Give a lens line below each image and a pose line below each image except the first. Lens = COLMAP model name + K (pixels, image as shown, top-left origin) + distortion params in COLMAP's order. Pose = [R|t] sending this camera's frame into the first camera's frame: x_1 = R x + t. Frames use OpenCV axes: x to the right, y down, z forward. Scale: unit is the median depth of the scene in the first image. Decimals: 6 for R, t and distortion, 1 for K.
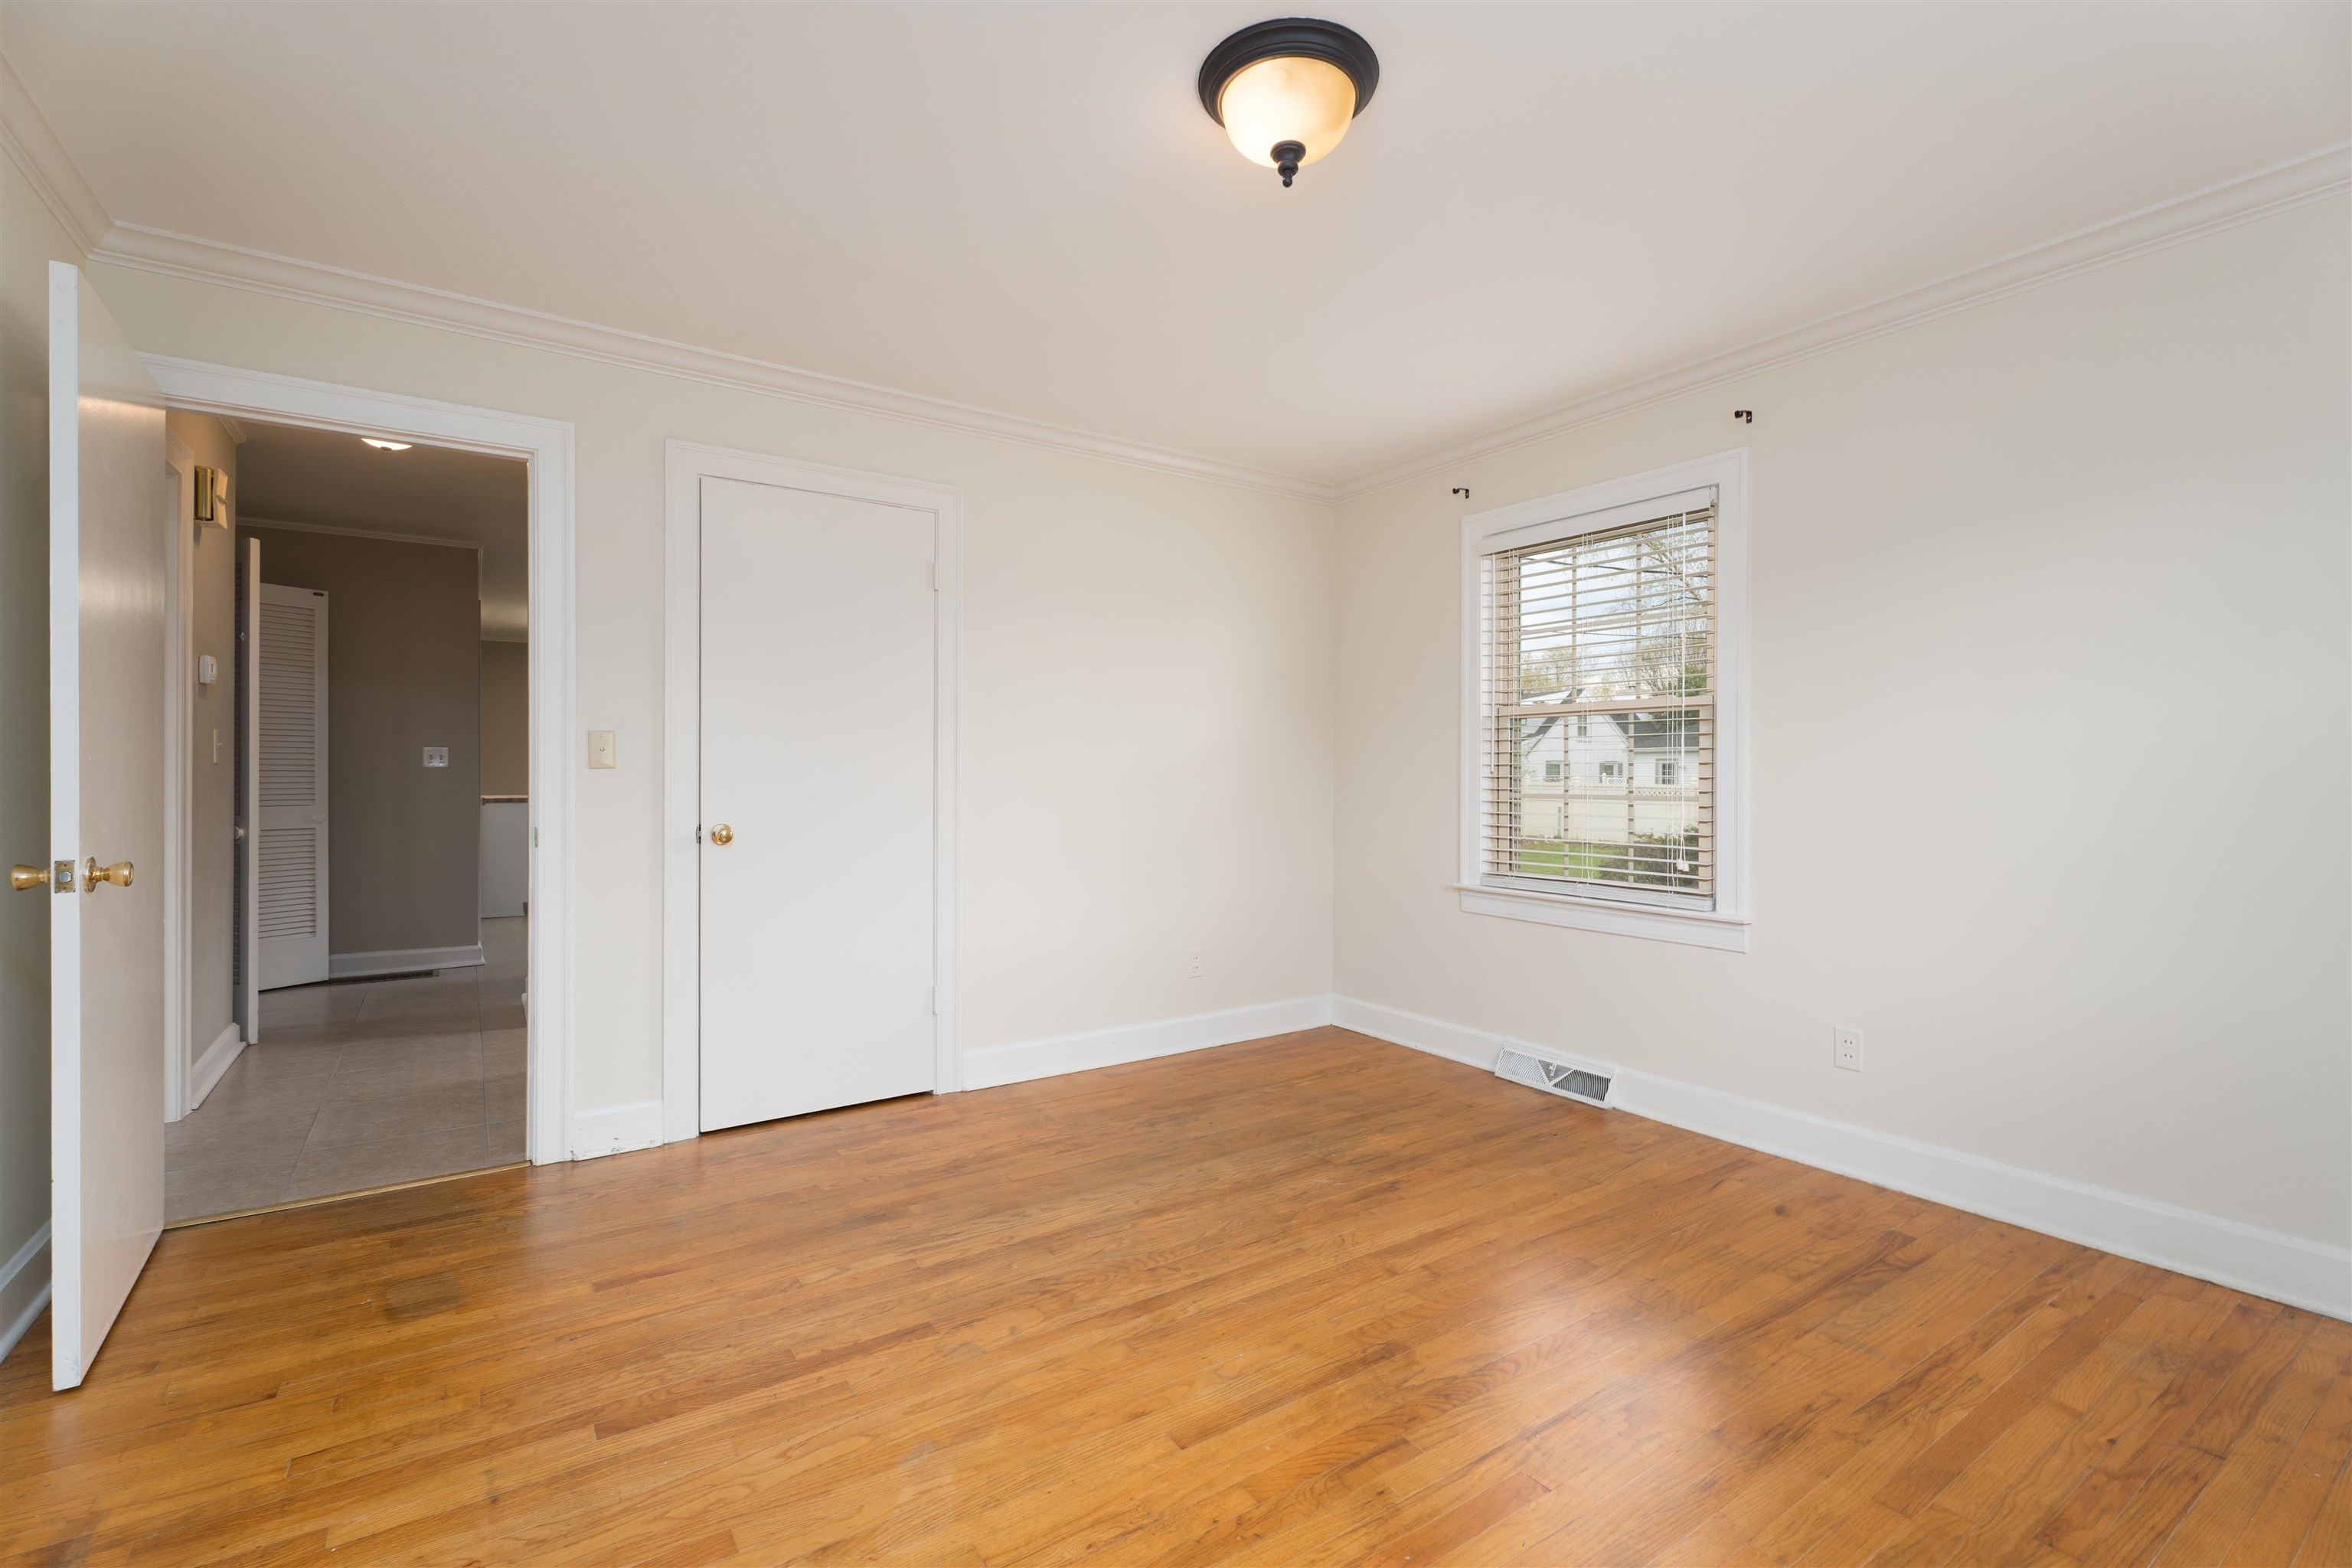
lens RADIAL K [[1058.1, 0, 1158.9], [0, 1058.1, 778.1], [0, 0, 1]] dist [-0.002273, -0.000313]
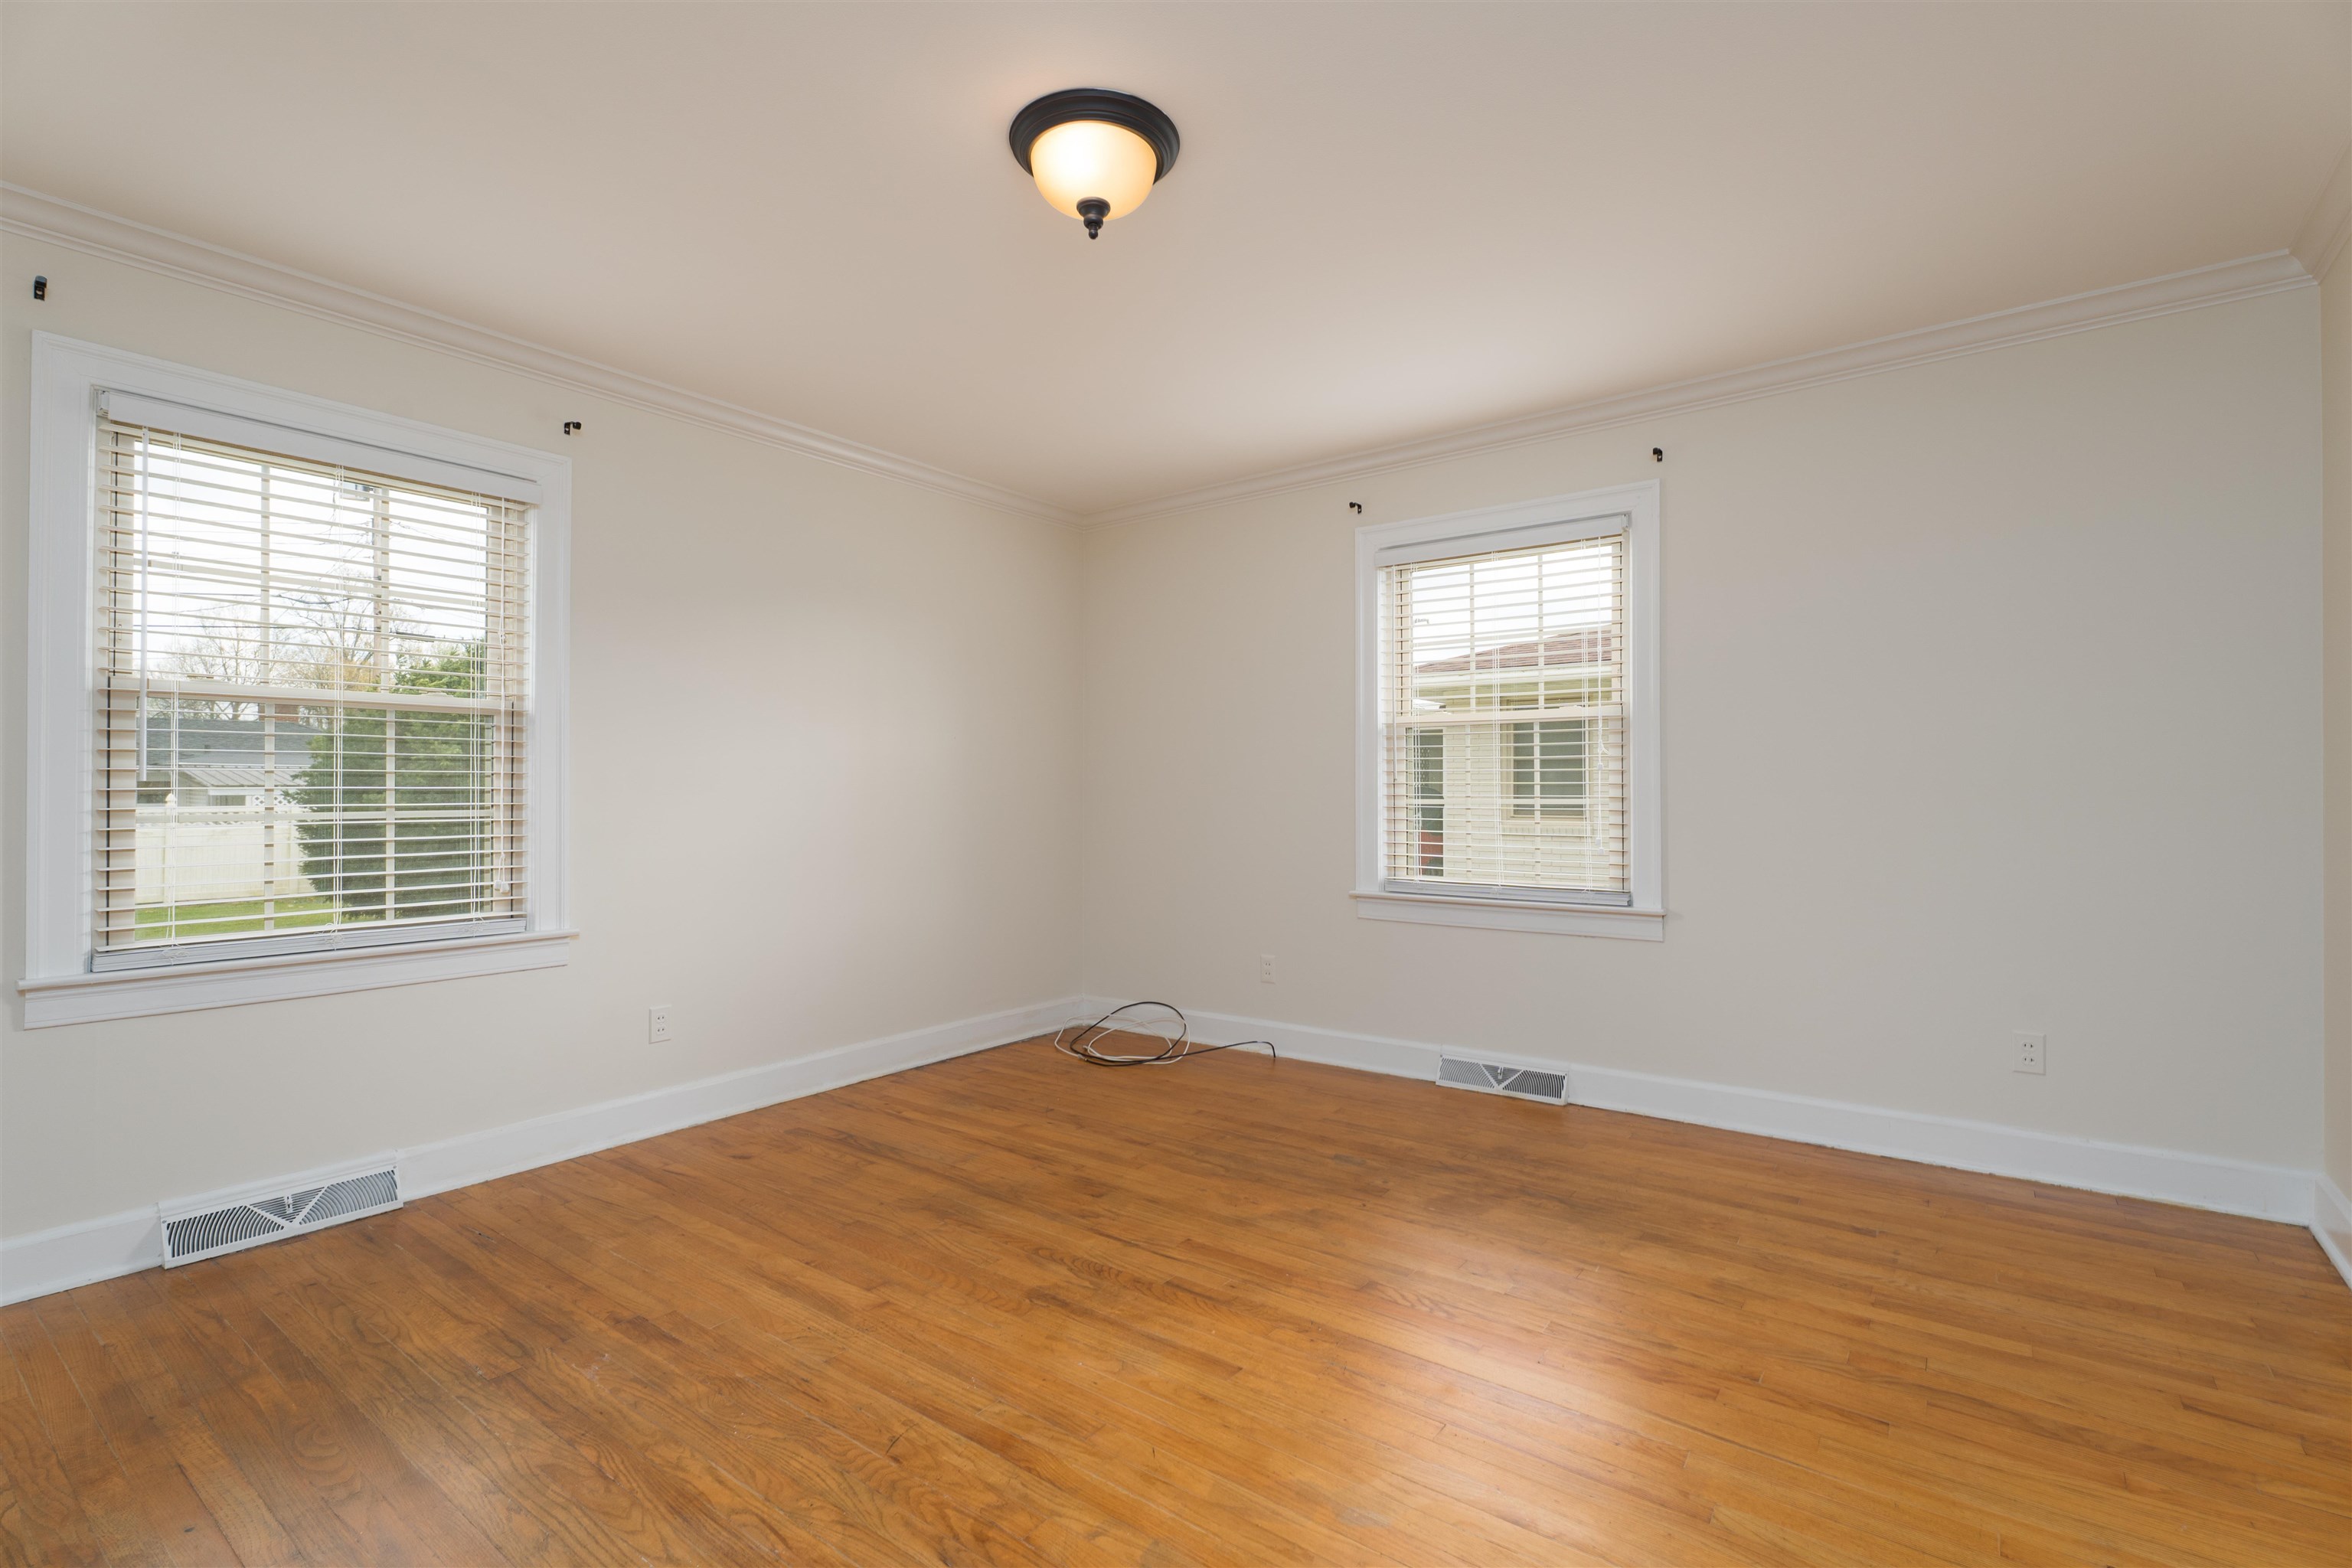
lens RADIAL K [[1058.1, 0, 1160.2], [0, 1058.1, 776.1], [0, 0, 1]] dist [-0.002273, -0.000313]
pose [[-0.324594, 0.008168, 0.945818, -0.716670], [0.005837, 0.999961, -0.006633, -0.002269], [-0.945835, 0.003368, -0.324629, 1.000451]]
